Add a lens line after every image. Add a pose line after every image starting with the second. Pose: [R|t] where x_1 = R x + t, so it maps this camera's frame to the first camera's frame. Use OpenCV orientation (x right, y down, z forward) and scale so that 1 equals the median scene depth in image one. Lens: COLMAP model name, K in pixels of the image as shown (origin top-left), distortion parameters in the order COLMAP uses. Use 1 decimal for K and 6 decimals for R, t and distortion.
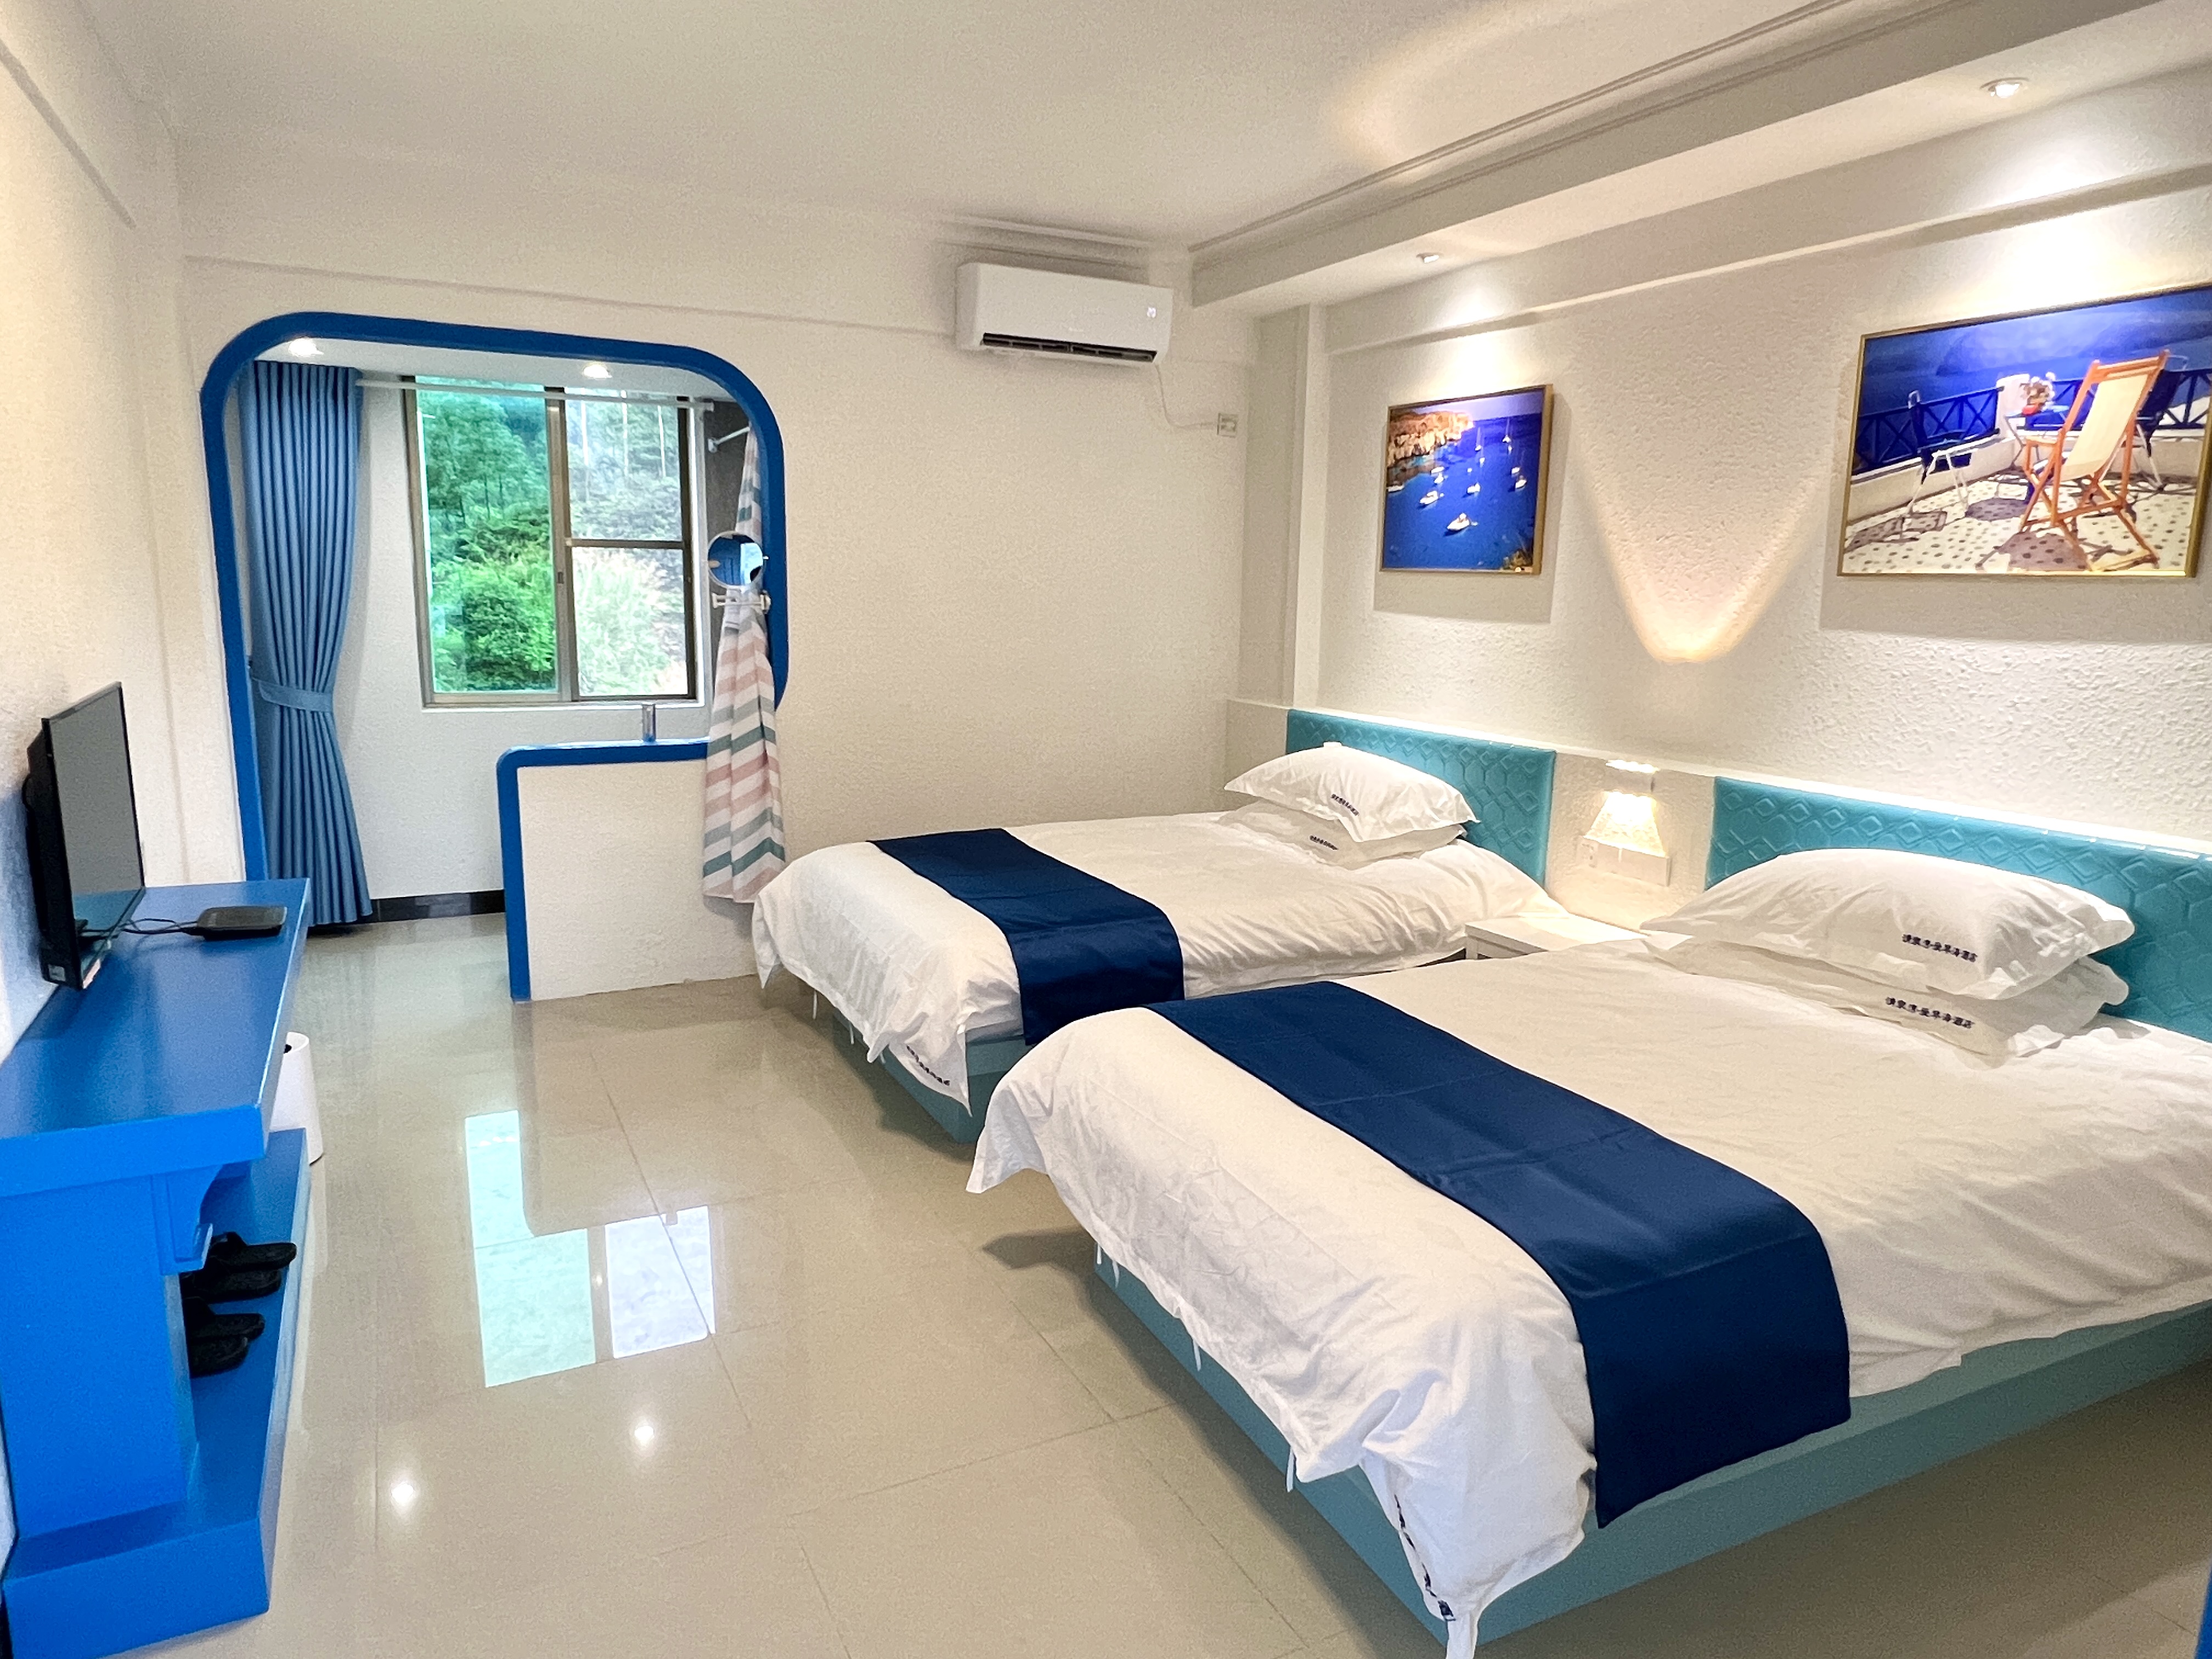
lens RADIAL K [[1411.0, 0, 1106.0], [0, 1411.0, 829.5], [0, 0, 1]] dist [-0.030543, 0.000170]
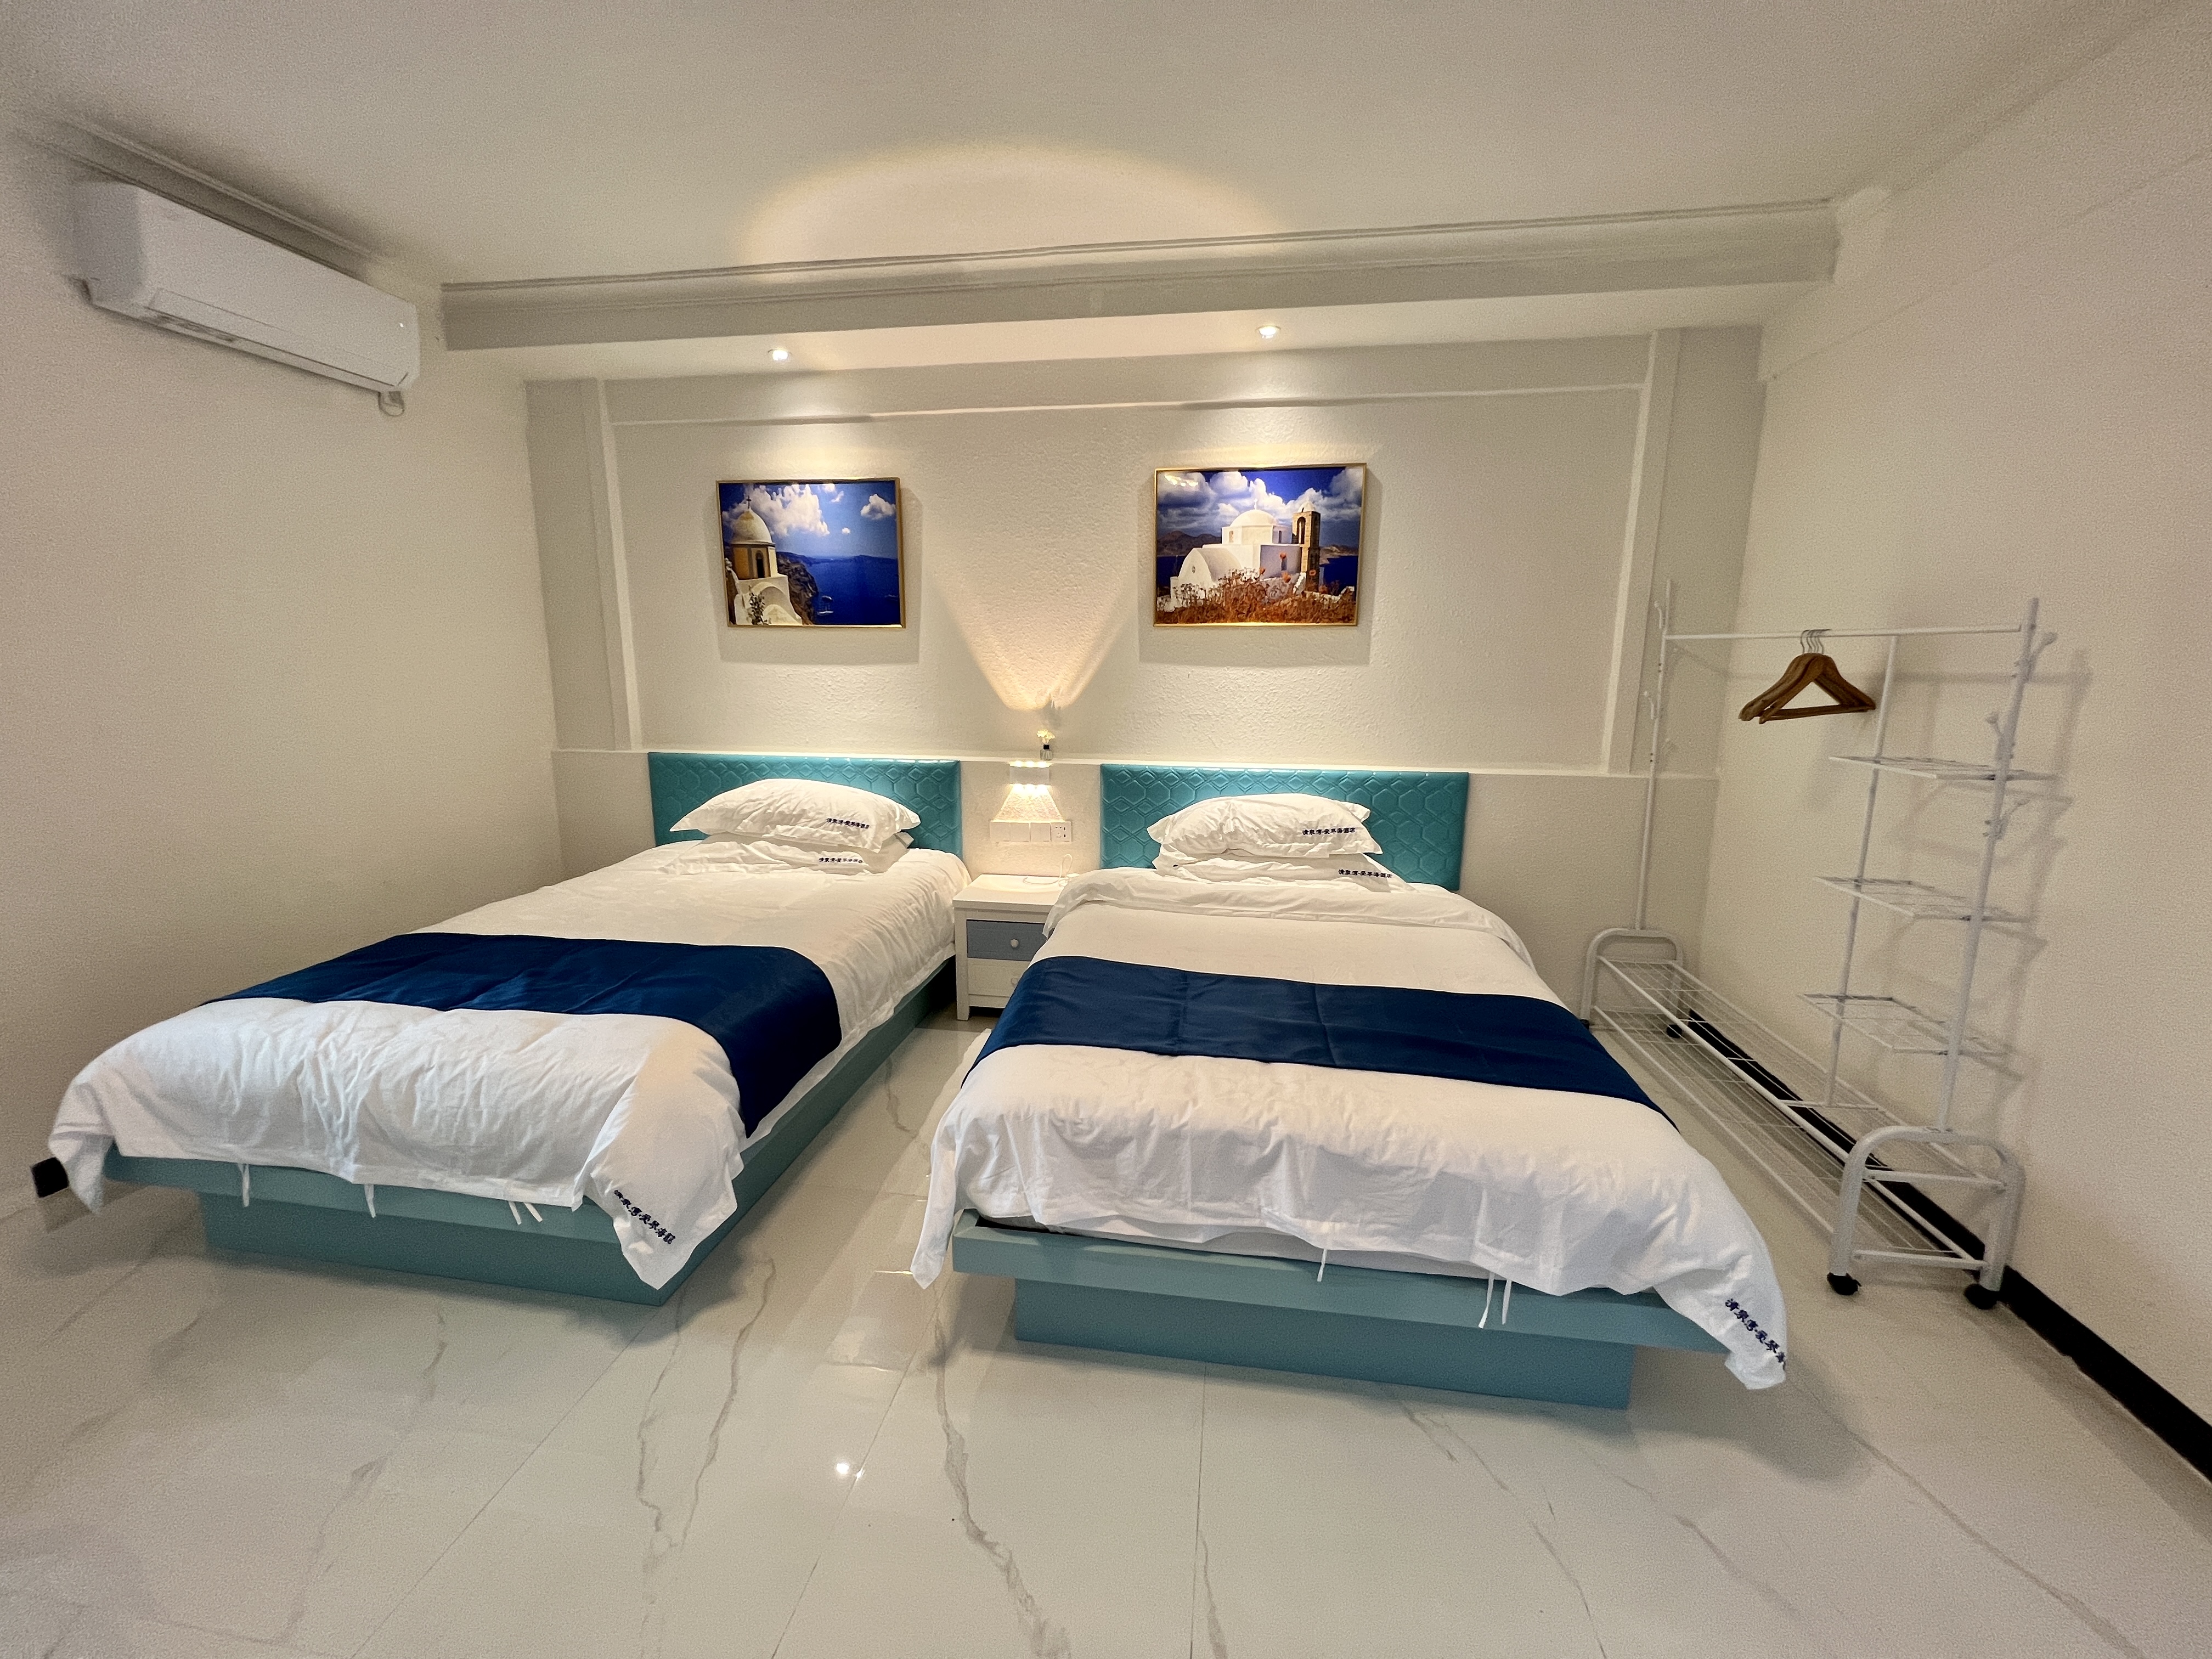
lens RADIAL K [[884.5, 0, 1106.0], [0, 884.5, 829.5], [0, 0, 1]] dist [-0.000605, 0.000017]
pose [[0.593664, -0.173450, 0.785798, -0.267465], [0.141193, 0.983798, 0.110485, -0.061969], [-0.792230, 0.045358, 0.608535, 0.359154]]
